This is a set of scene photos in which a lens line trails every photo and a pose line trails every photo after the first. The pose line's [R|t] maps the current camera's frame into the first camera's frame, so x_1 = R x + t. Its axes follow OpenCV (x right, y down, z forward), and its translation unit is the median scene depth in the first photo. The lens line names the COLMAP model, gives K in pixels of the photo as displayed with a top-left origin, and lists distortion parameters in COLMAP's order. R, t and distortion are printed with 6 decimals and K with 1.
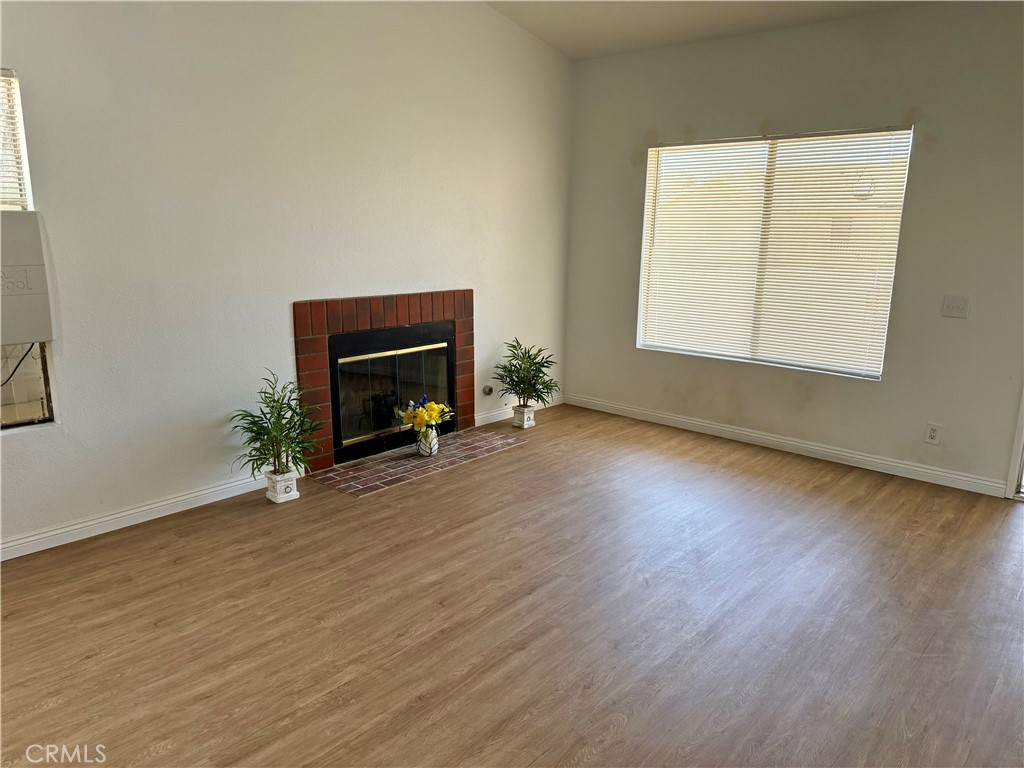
lens RADIAL K [[714.5, 0, 514.4], [0, 714.5, 389.0], [0, 0, 1]] dist [0.101177, -0.138963]
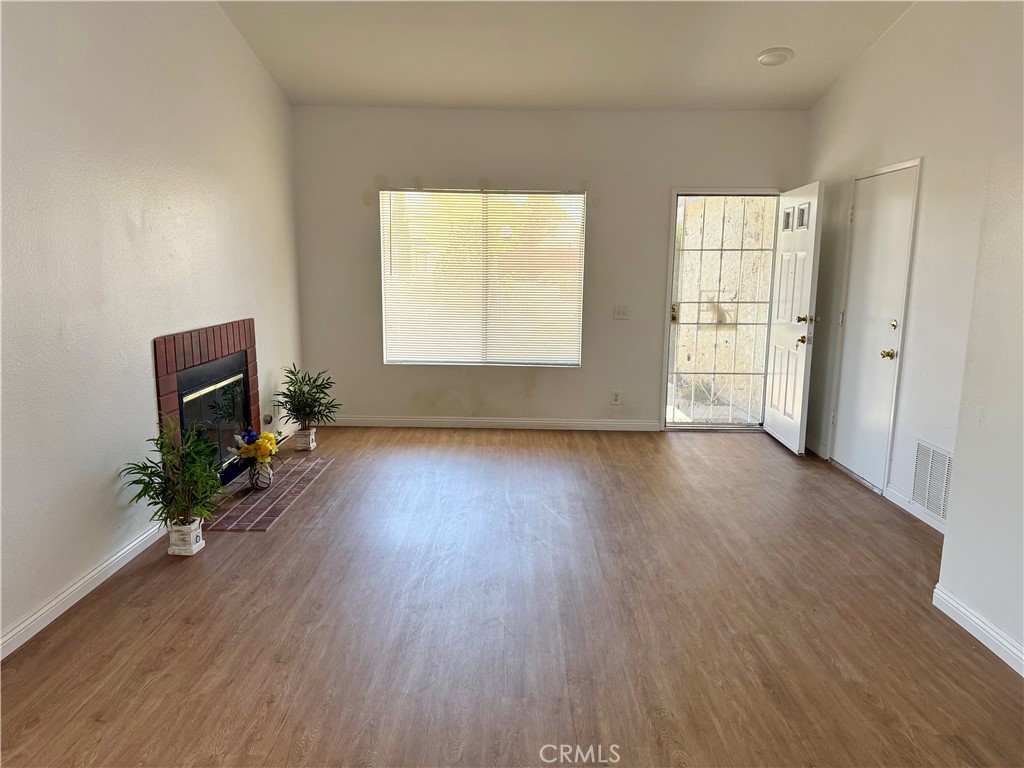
lens RADIAL K [[714.5, 0, 514.4], [0, 714.5, 389.0], [0, 0, 1]] dist [0.101177, -0.138963]
pose [[0.750578, -0.116067, 0.650508, -0.482560], [0.142655, 0.989700, 0.011987, -0.003281], [-0.645199, 0.083802, 0.759405, 0.013764]]
